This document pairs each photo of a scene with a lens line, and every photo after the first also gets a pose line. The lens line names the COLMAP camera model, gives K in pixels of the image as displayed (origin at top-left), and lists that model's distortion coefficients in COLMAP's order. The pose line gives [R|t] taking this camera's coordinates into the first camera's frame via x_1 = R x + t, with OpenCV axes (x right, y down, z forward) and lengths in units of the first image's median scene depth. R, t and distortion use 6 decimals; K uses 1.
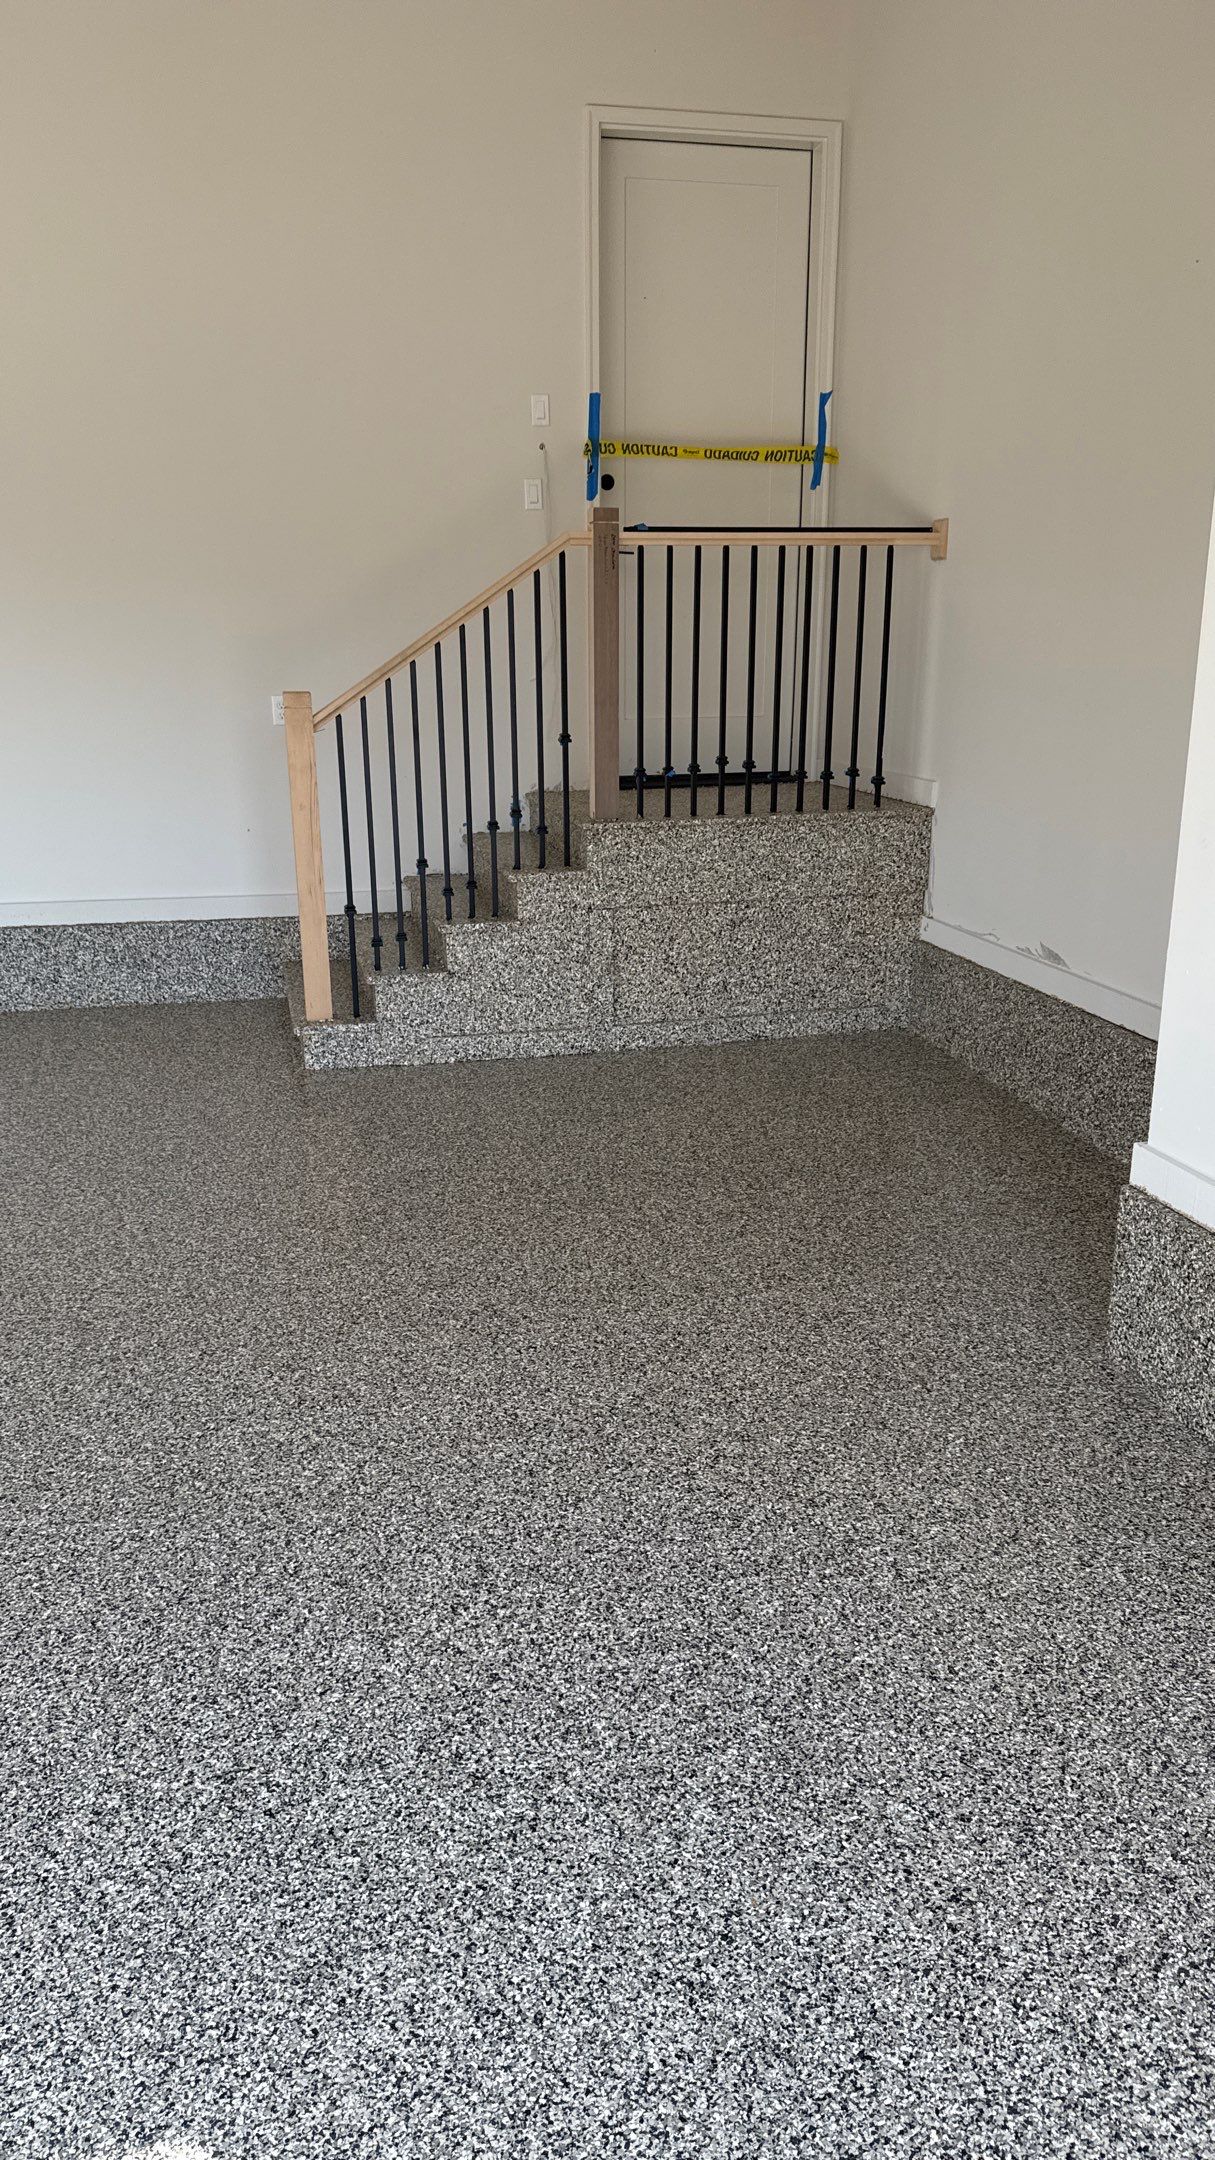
lens RADIAL K [[1503.4, 0, 597.9], [0, 1503.4, 1089.6], [0, 0, 1]] dist [0.176860, -0.360928]
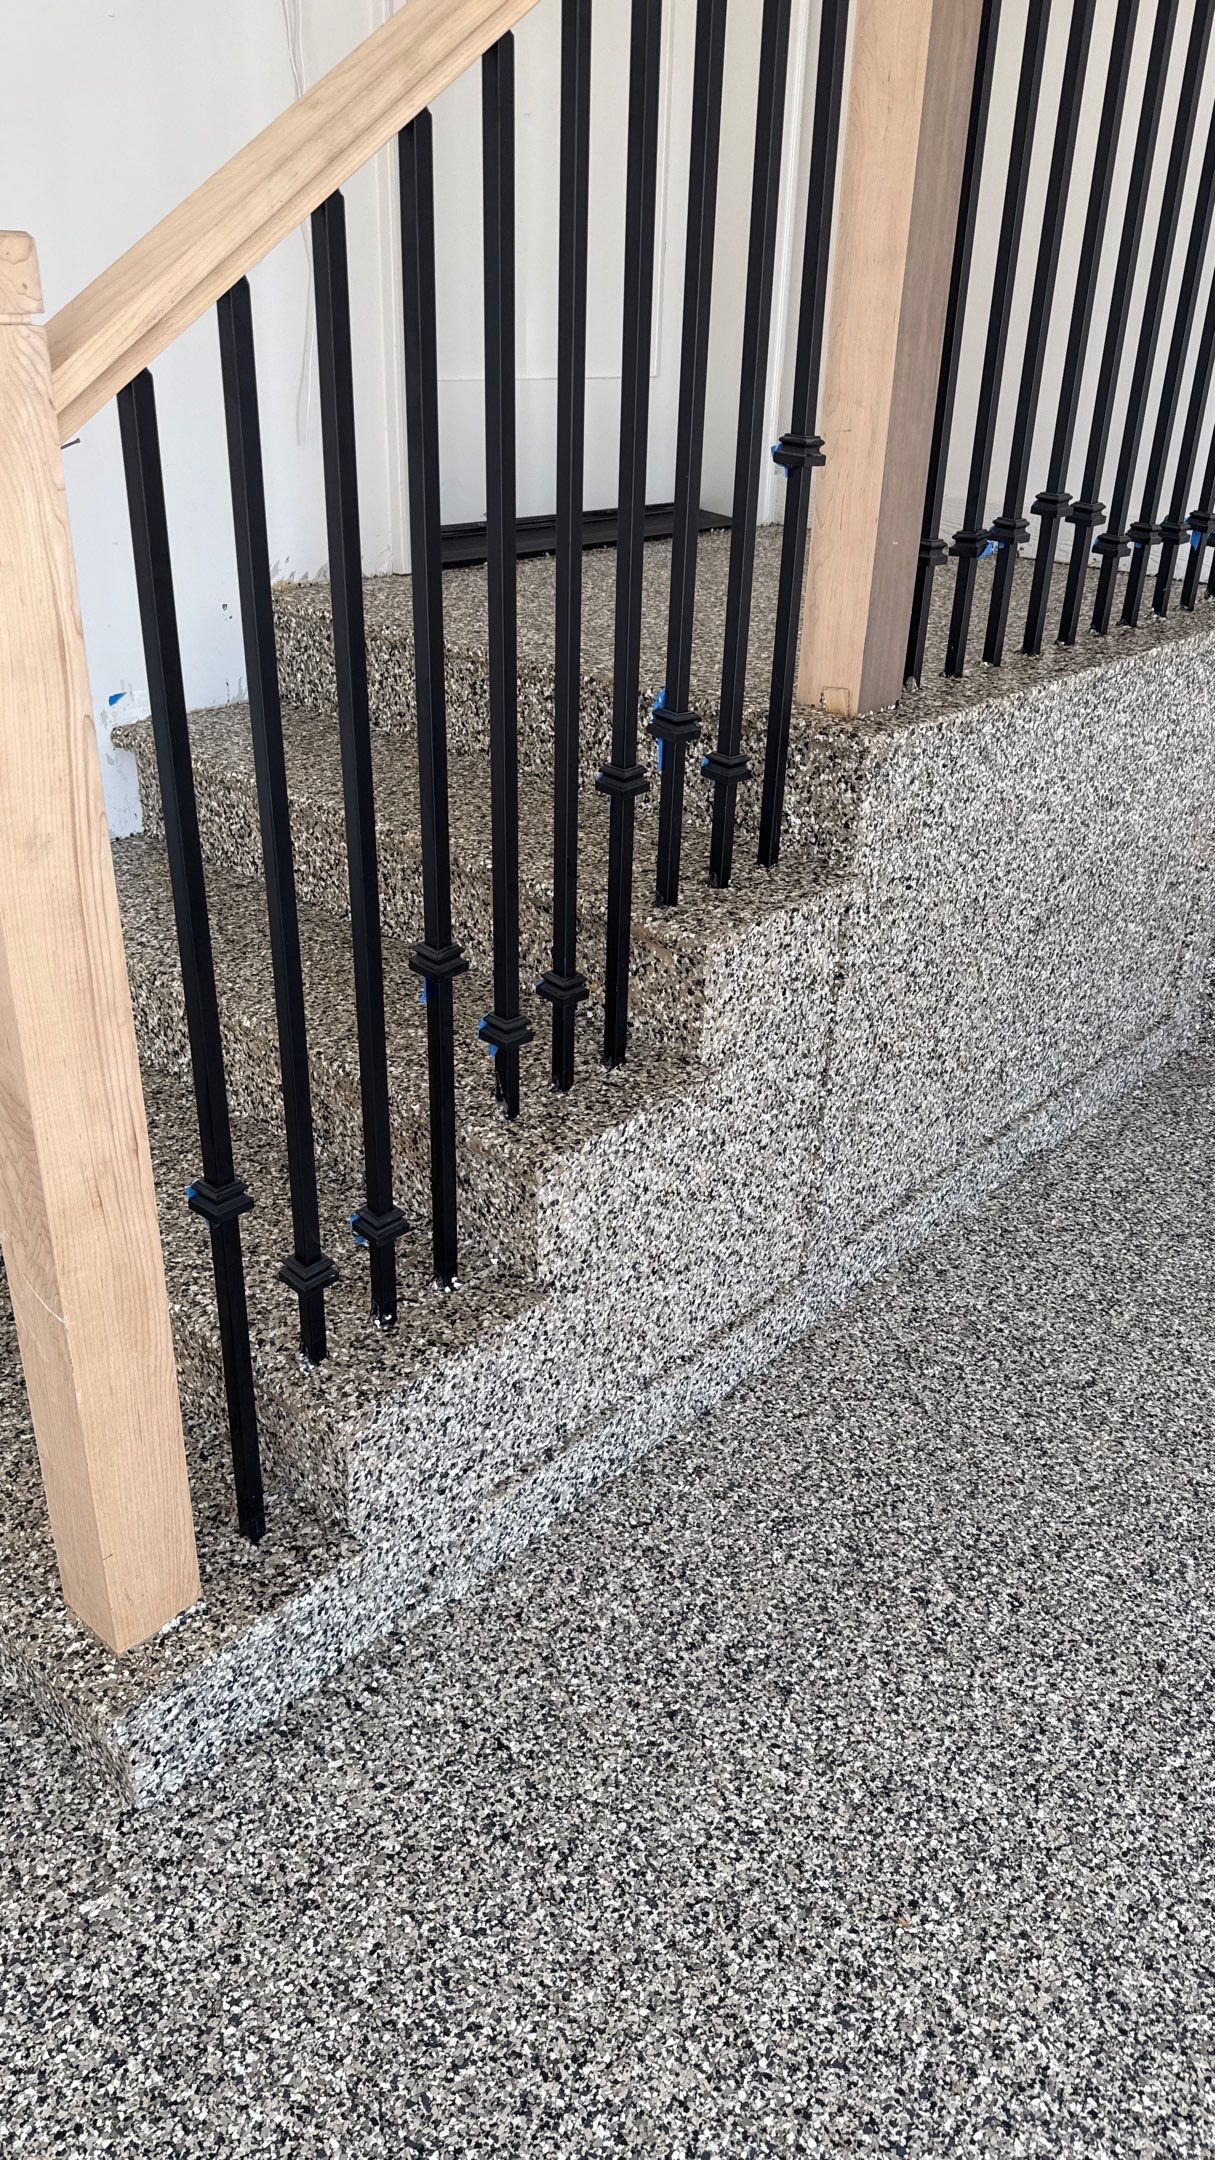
lens RADIAL K [[1503.4, 0, 597.9], [0, 1503.4, 1089.6], [0, 0, 1]] dist [0.176860, -0.360928]
pose [[0.821077, -0.233283, 0.520971, -0.407439], [0.135380, 0.966221, 0.219293, -0.310837], [-0.554531, -0.109527, 0.824924, 1.294012]]
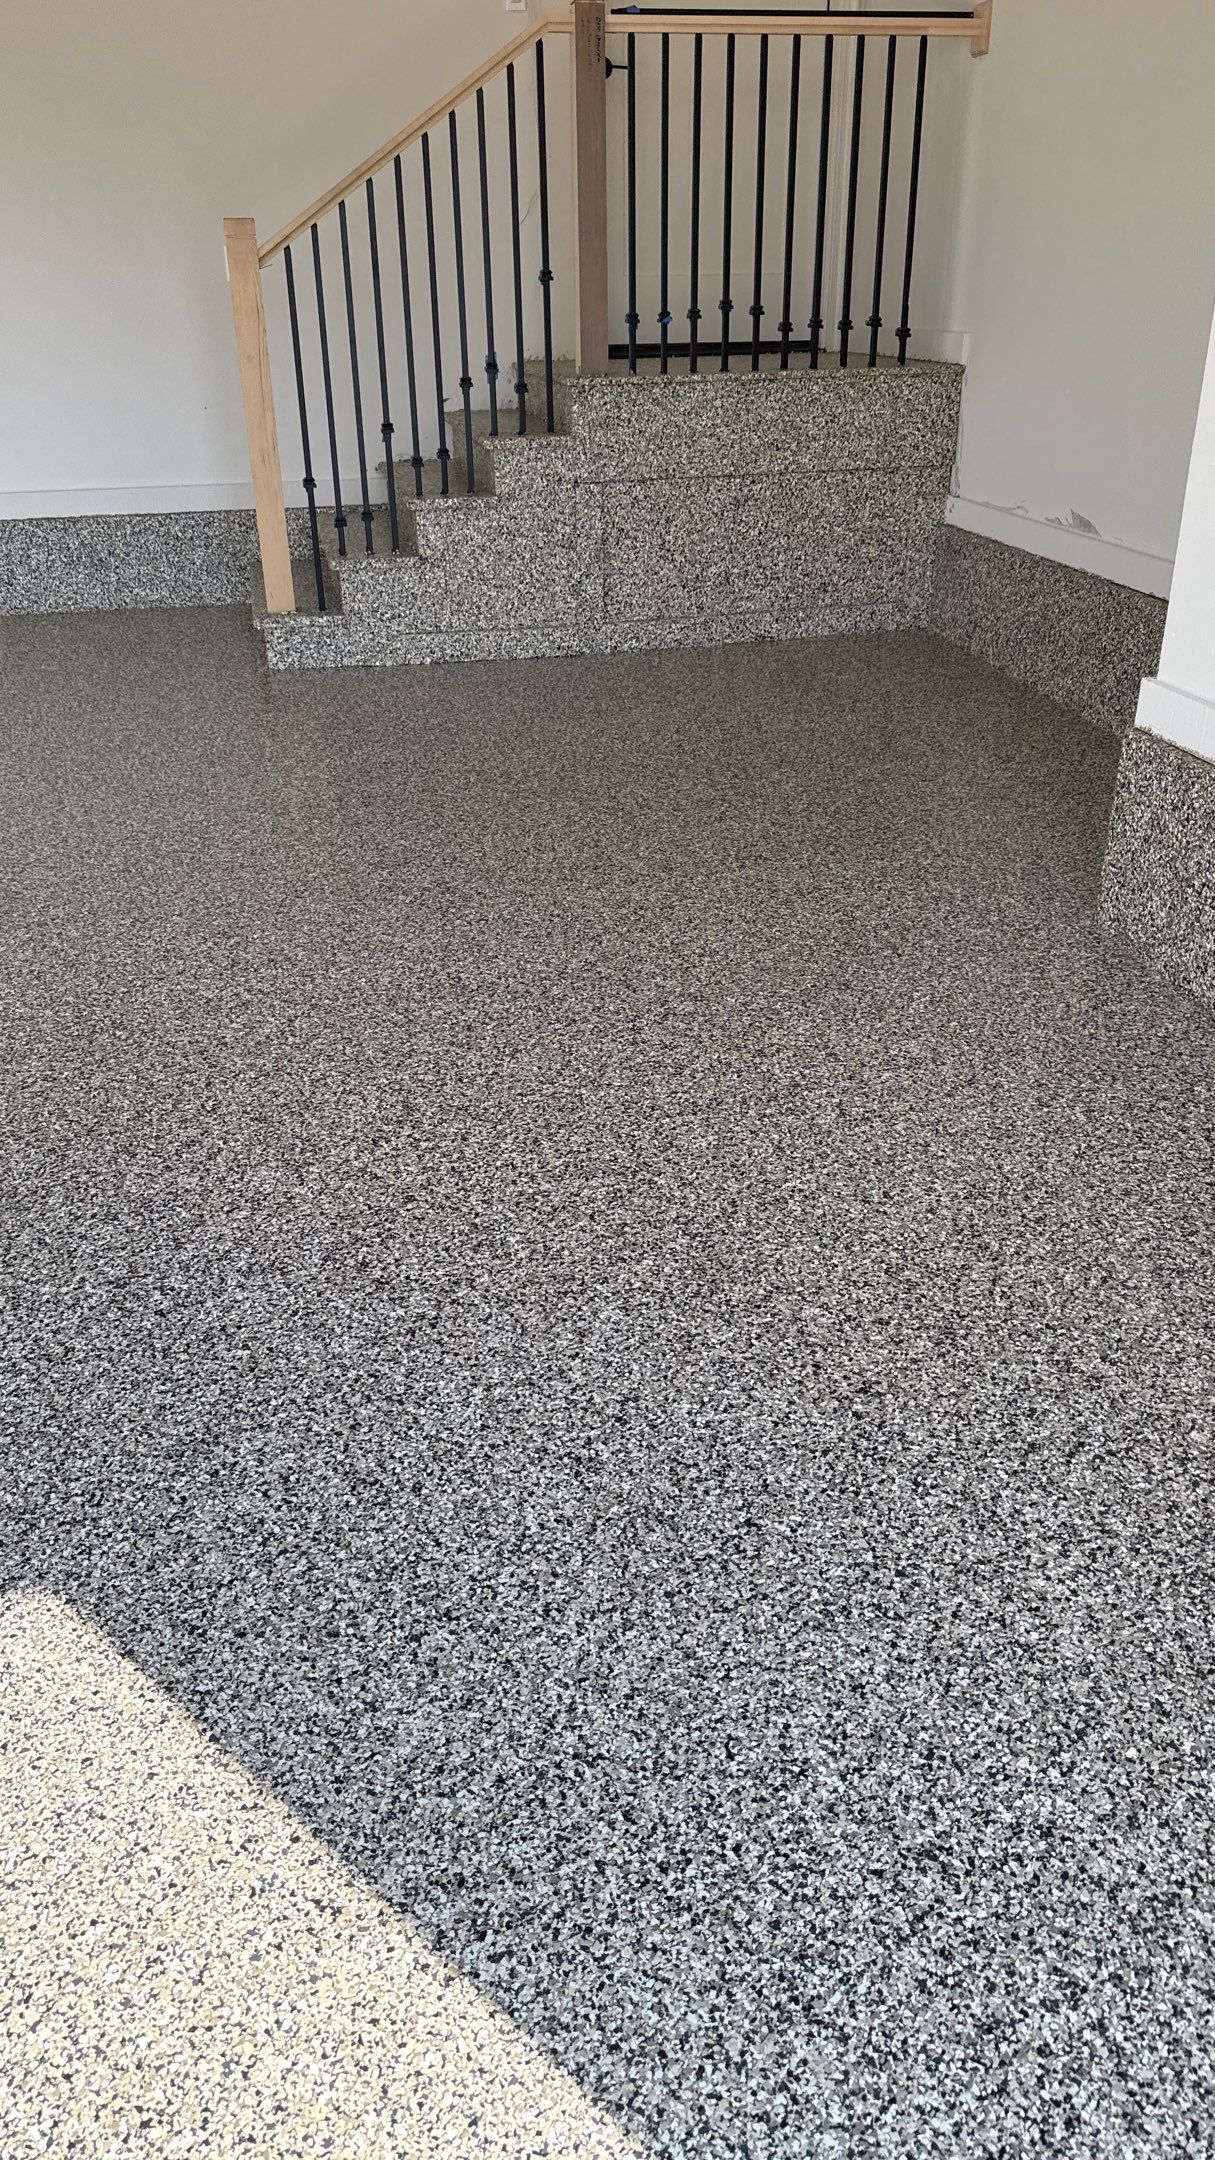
lens RADIAL K [[1503.4, 0, 597.9], [0, 1503.4, 1089.6], [0, 0, 1]] dist [0.176860, -0.360928]
pose [[0.999672, 0.003100, -0.025425, 0.055476], [0.001941, 0.980632, 0.195850, 0.096094], [0.025539, -0.195835, 0.980304, 0.061805]]
